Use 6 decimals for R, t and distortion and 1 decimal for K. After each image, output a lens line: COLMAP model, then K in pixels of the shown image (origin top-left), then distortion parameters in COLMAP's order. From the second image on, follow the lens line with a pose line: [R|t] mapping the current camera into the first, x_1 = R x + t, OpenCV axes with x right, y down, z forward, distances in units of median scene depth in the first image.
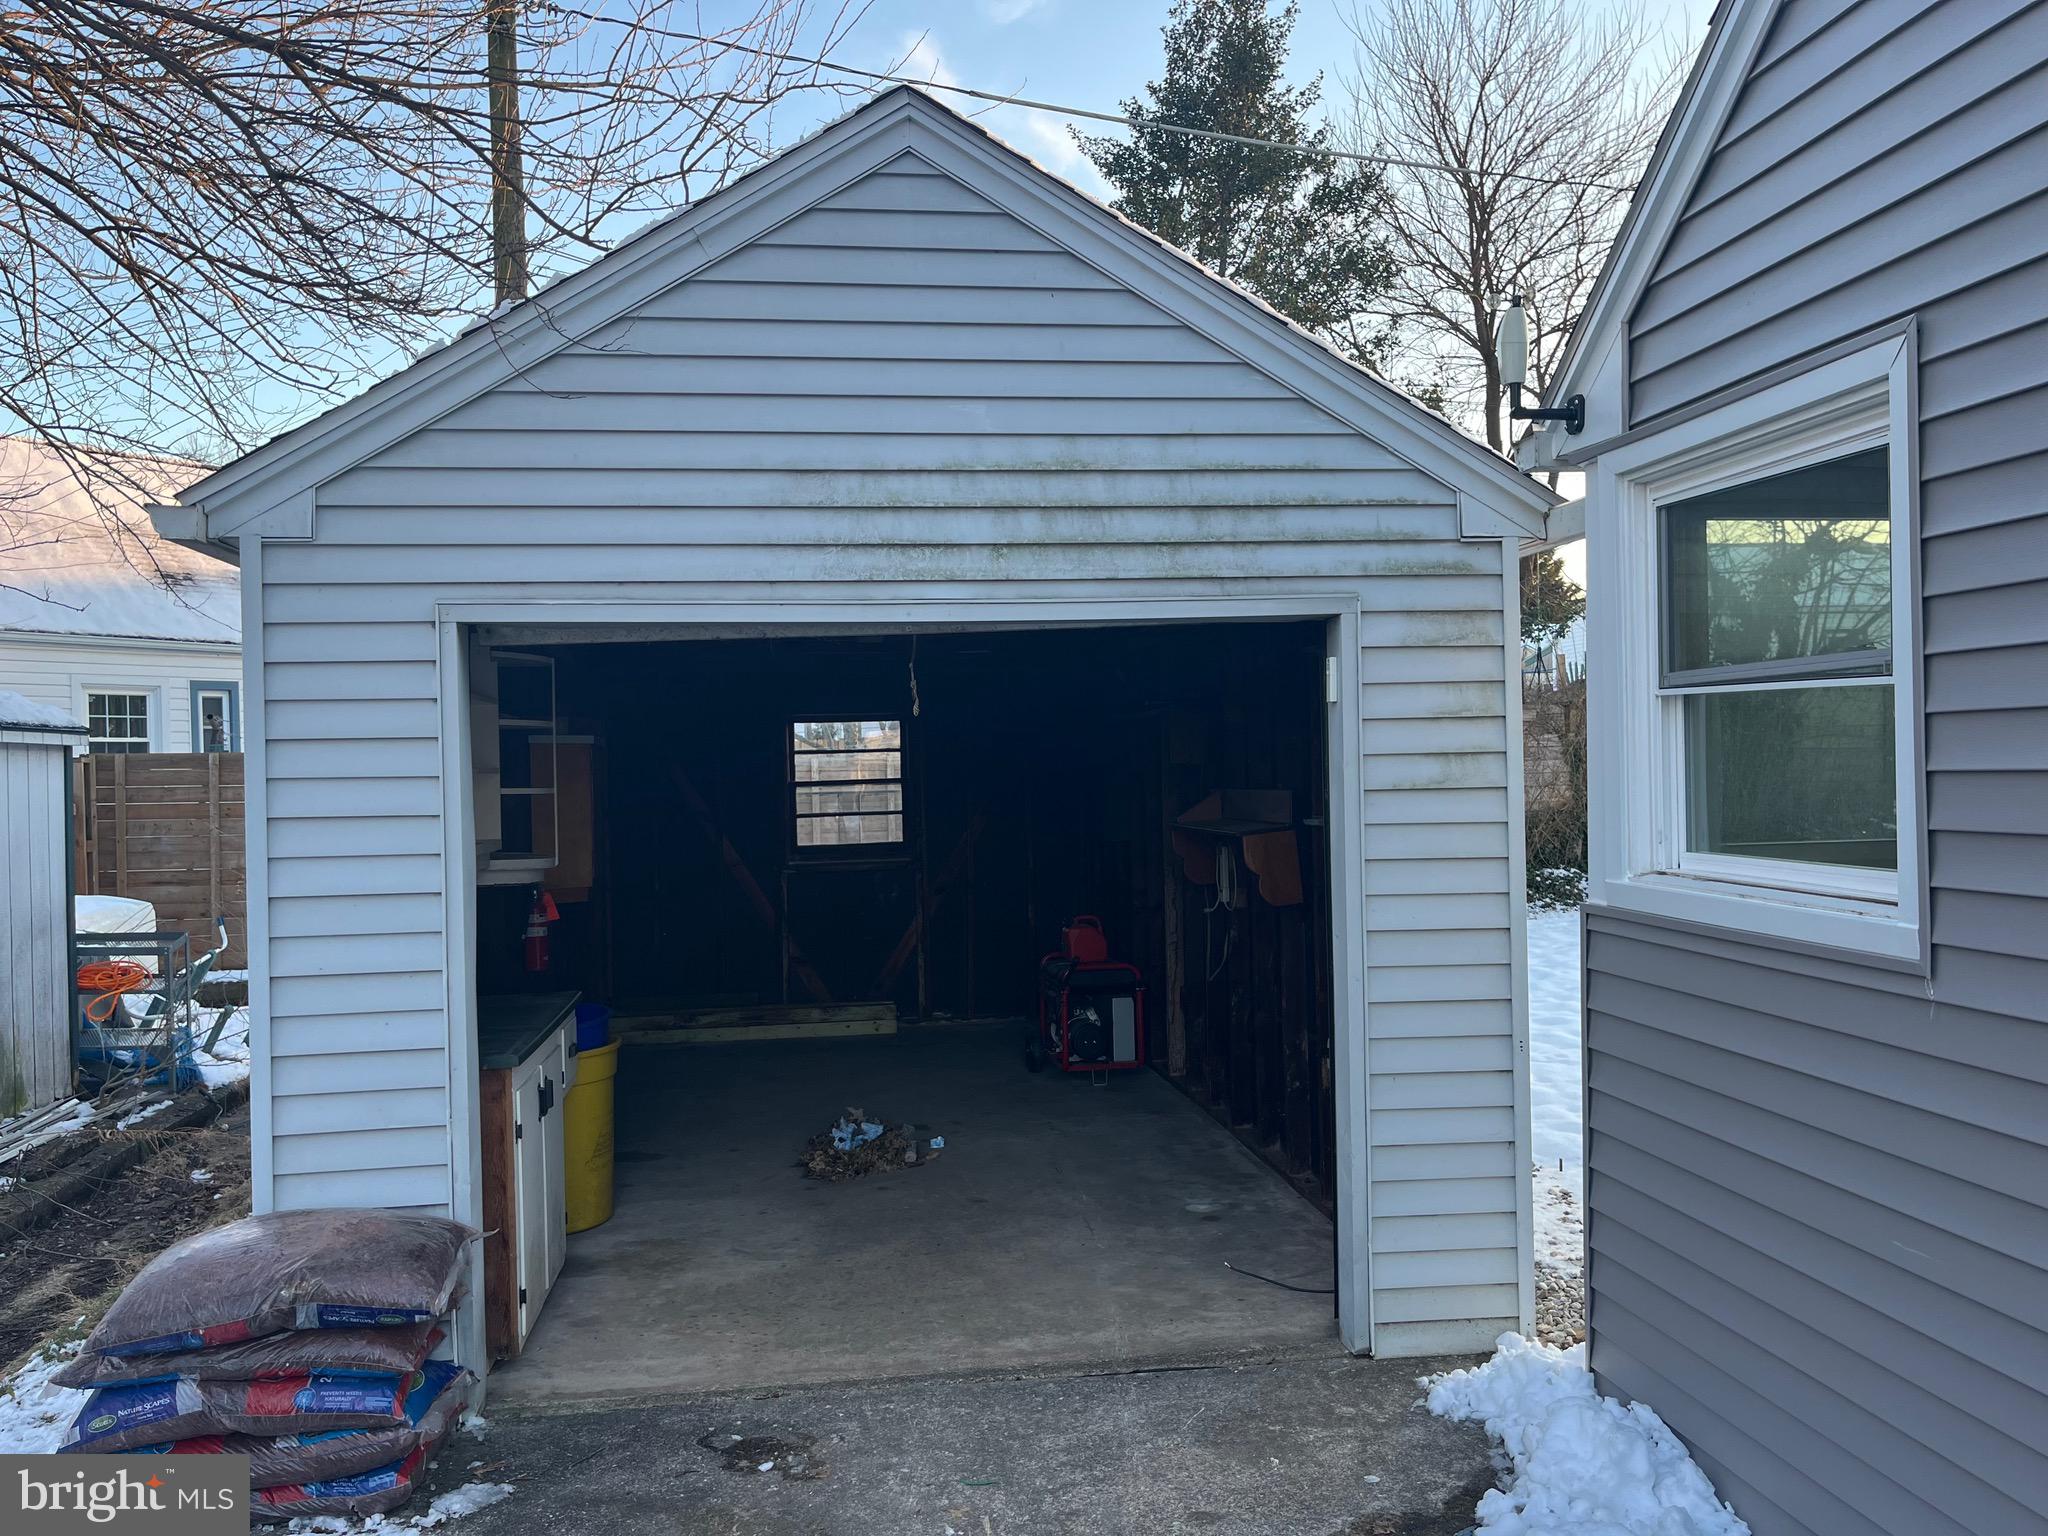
lens RADIAL K [[1554.2, 0, 1017.4], [0, 1554.2, 772.4], [0, 0, 1]] dist [0.062260, -0.089637]
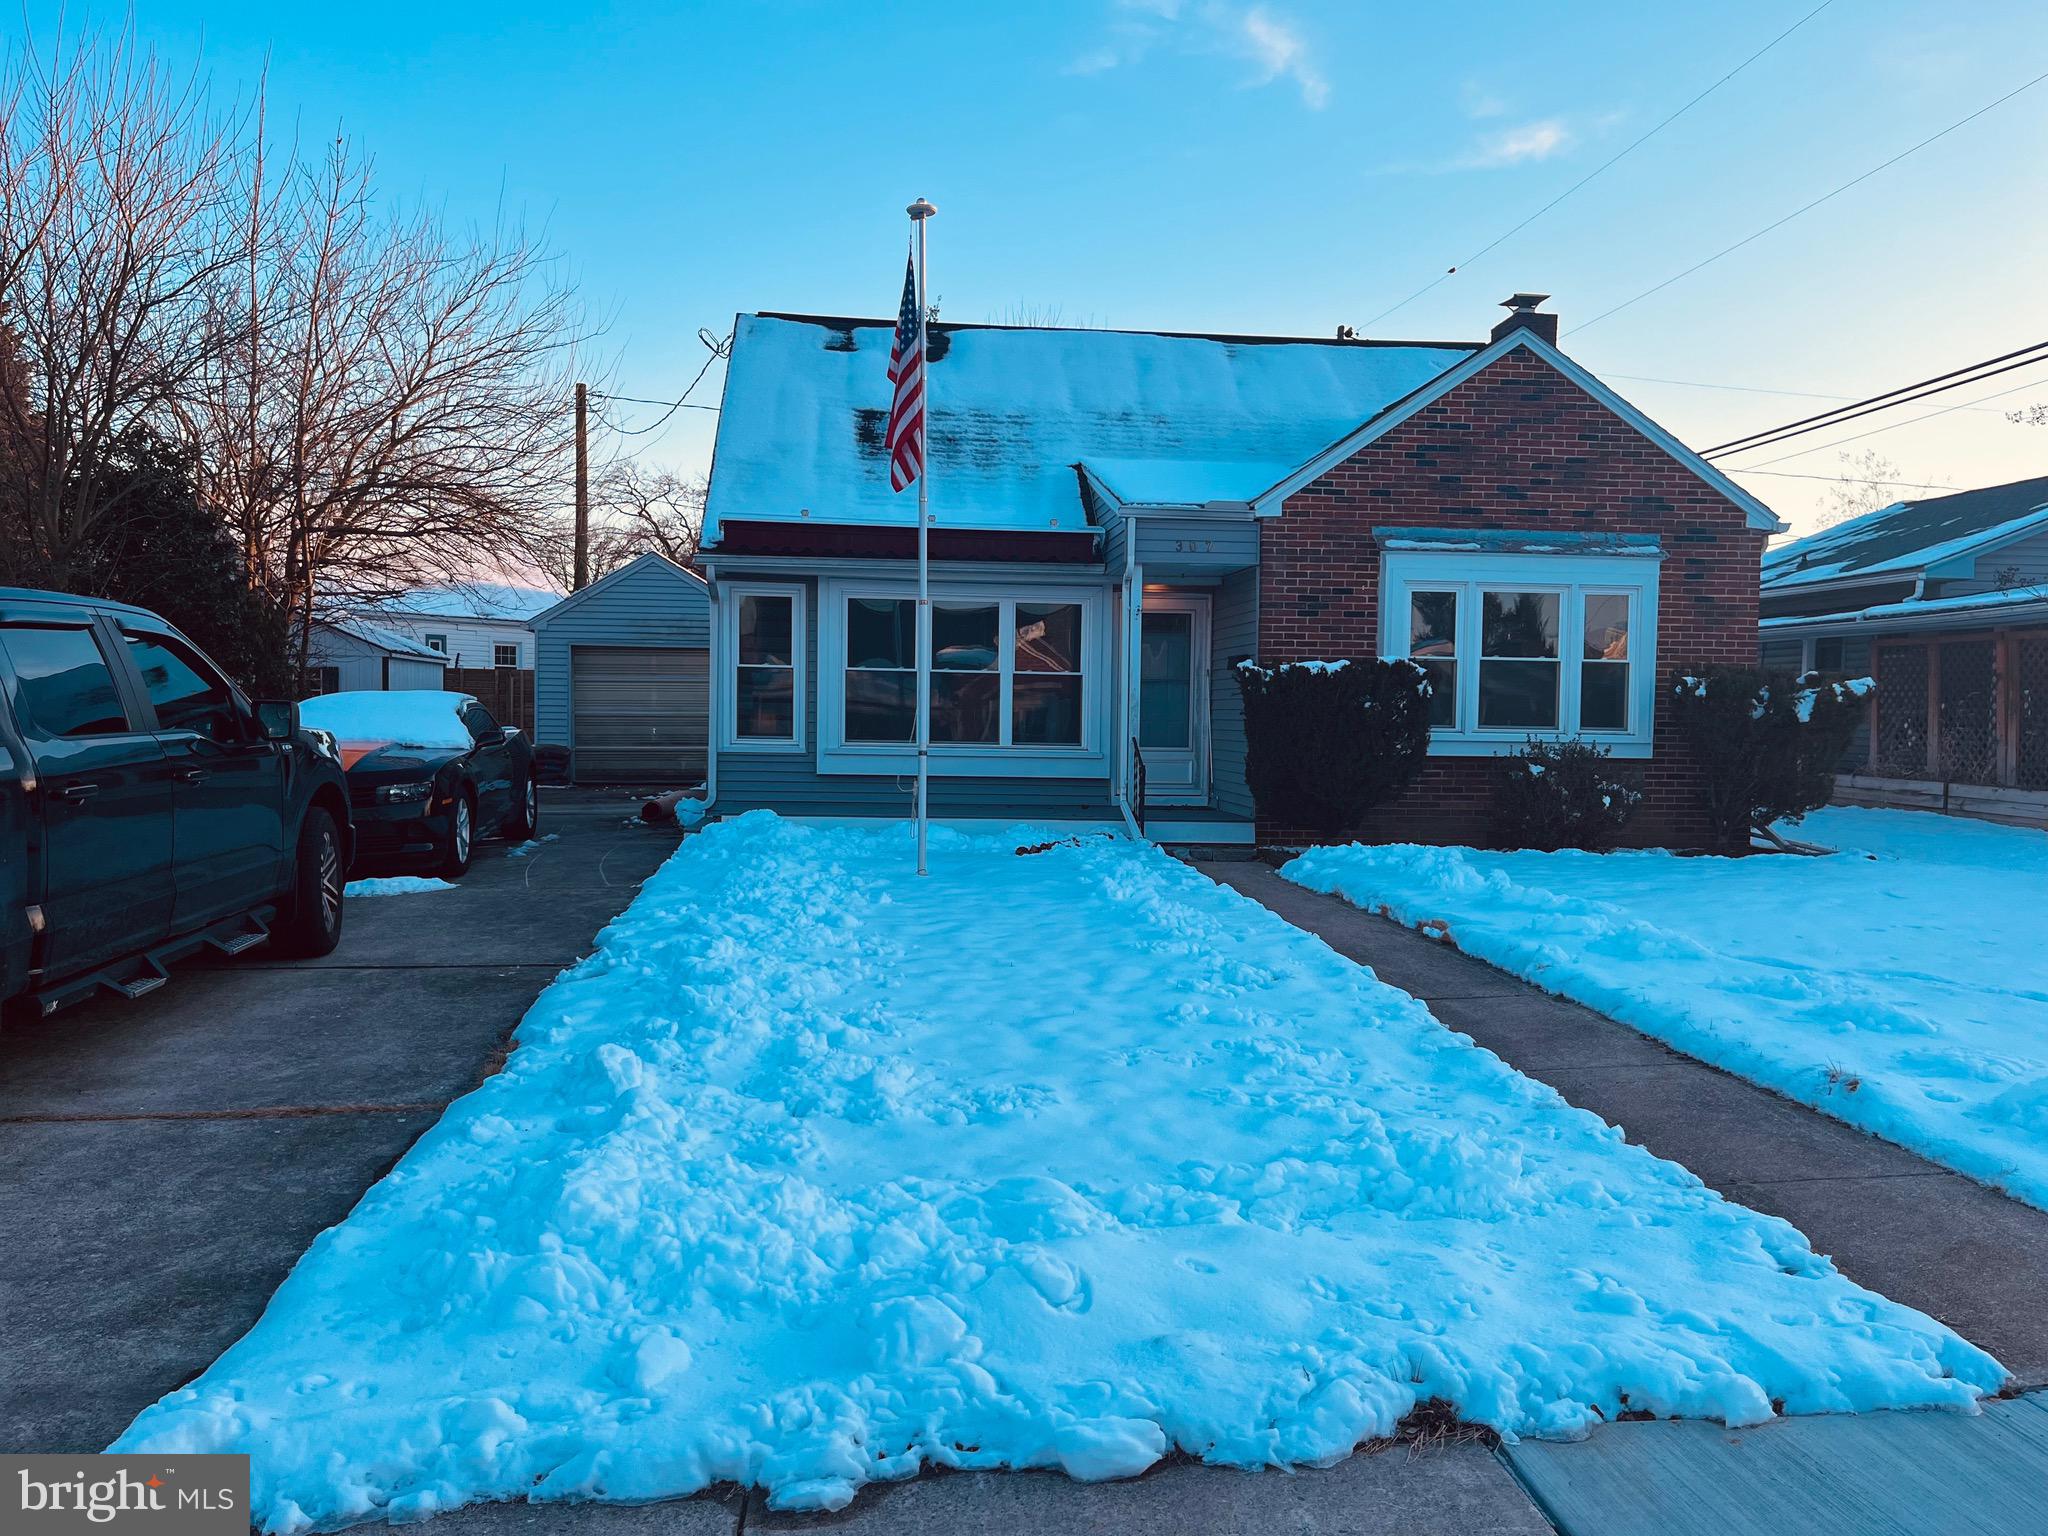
lens RADIAL K [[1554.2, 0, 1024.9], [0, 1554.2, 779.9], [0, 0, 1]] dist [0.062260, -0.089637]
pose [[0.998900, 0.035835, -0.030259, 1.427353], [-0.034620, 0.998610, 0.039734, 0.106721], [0.031641, -0.038643, 0.998752, -4.477847]]
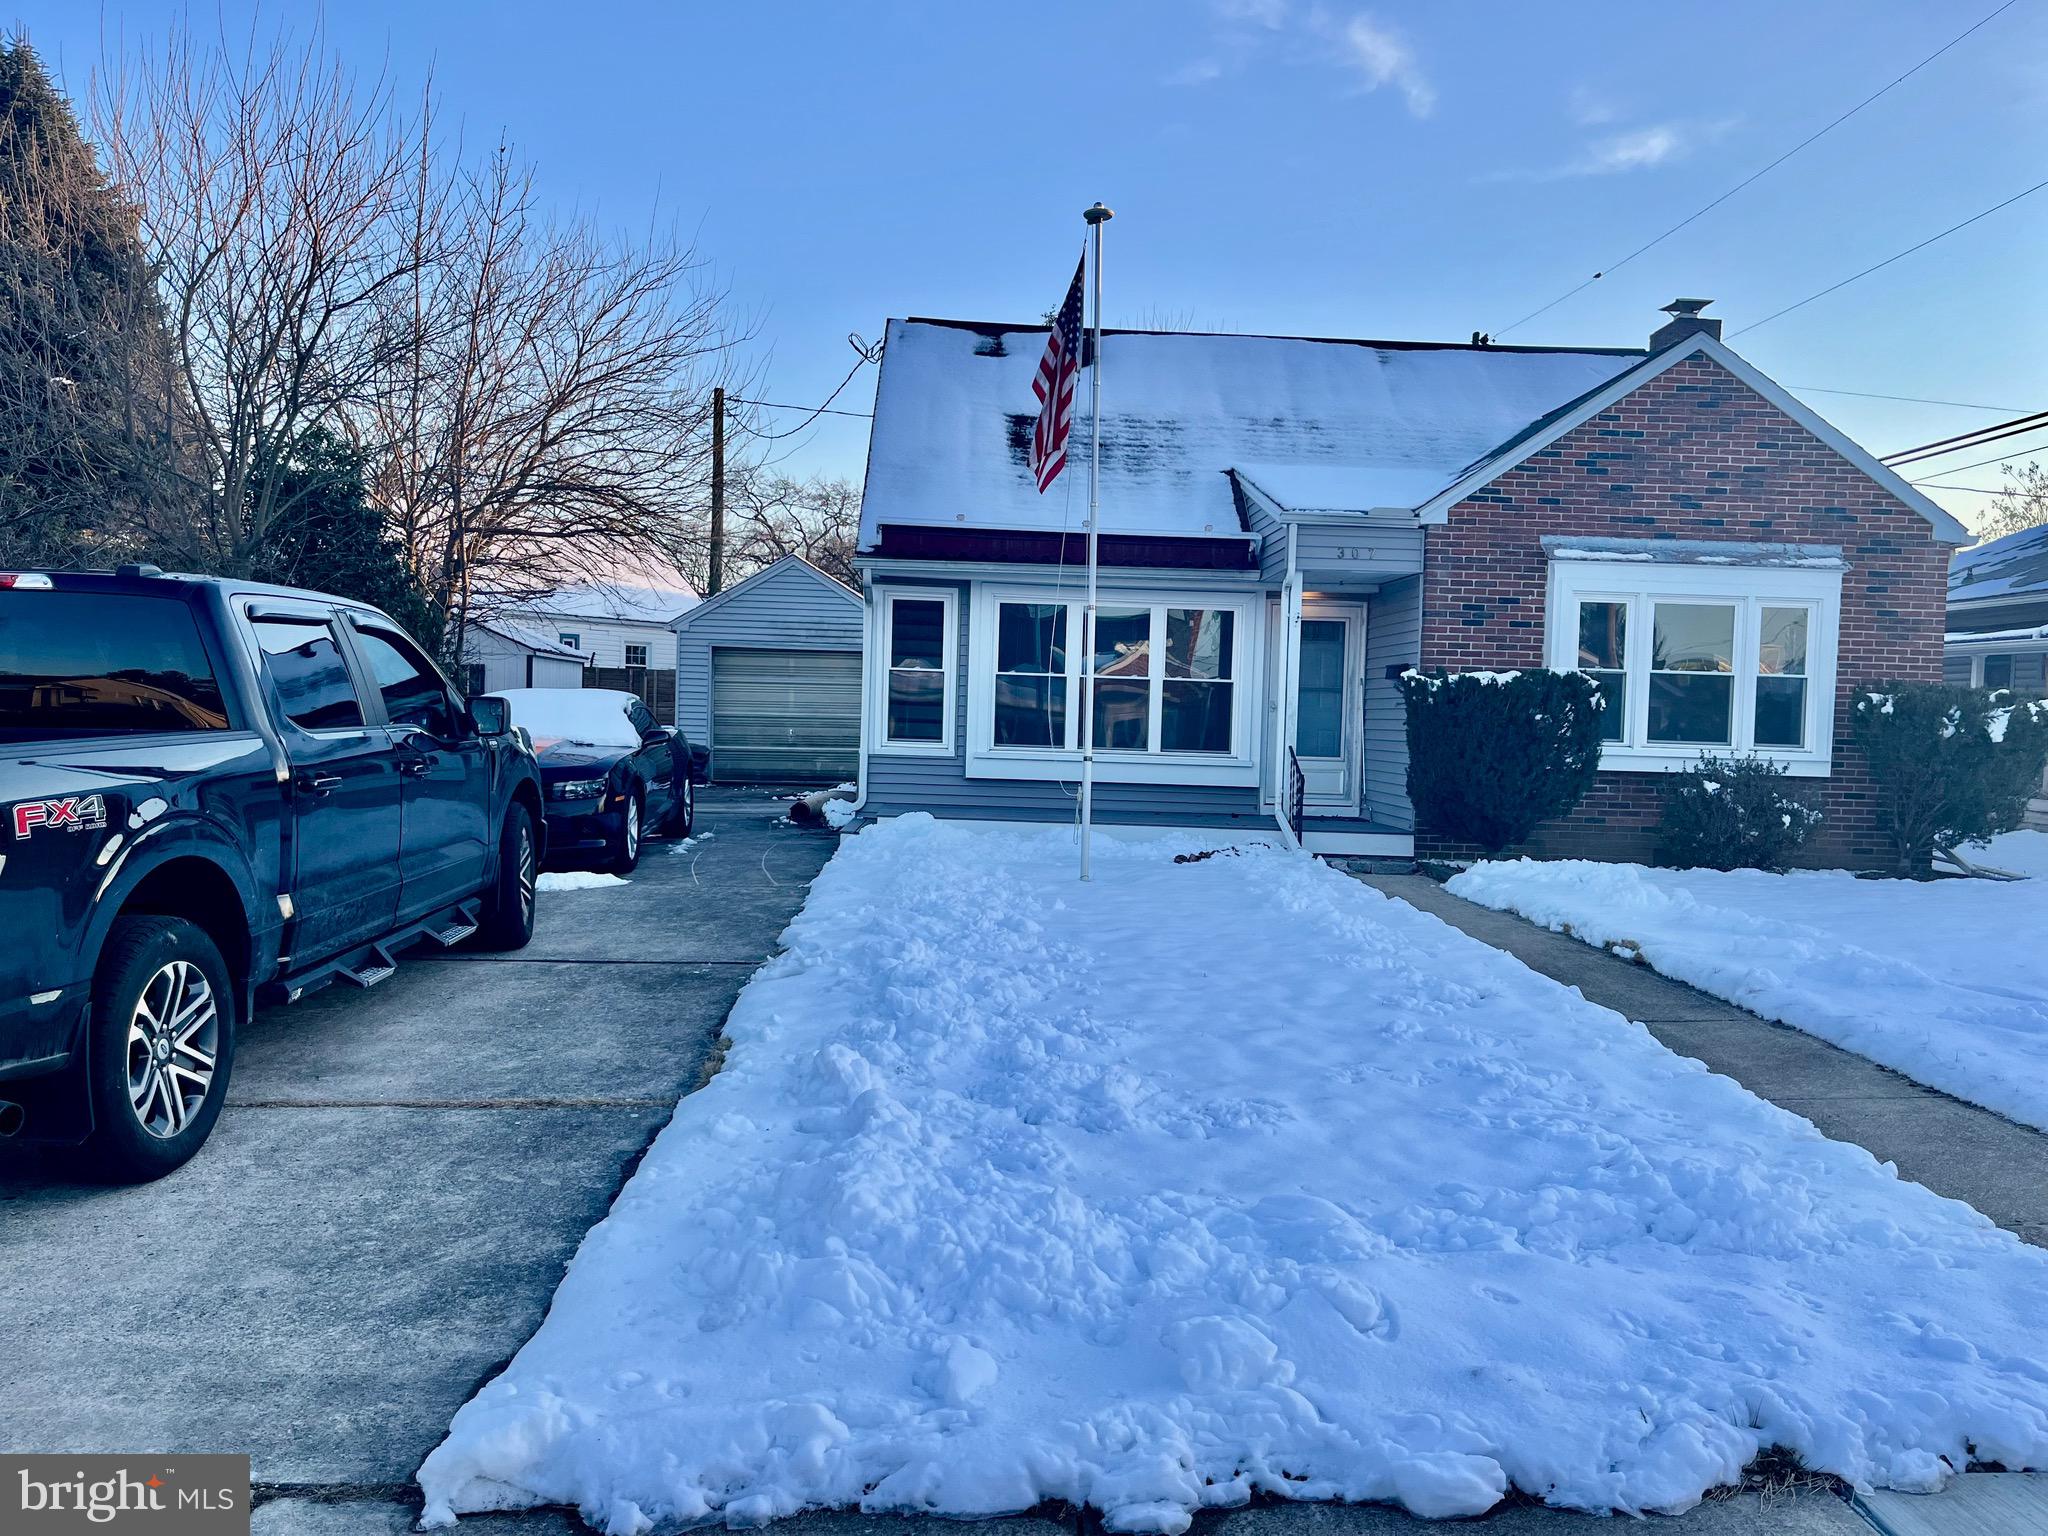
lens RADIAL K [[1554.2, 0, 1036.1], [0, 1554.2, 774.1], [0, 0, 1]] dist [0.062260, -0.089637]
pose [[0.994687, 0.053197, -0.088141, 1.316712], [-0.050309, 0.998132, 0.034670, 0.111311], [0.089820, -0.030051, 0.995505, -4.469312]]
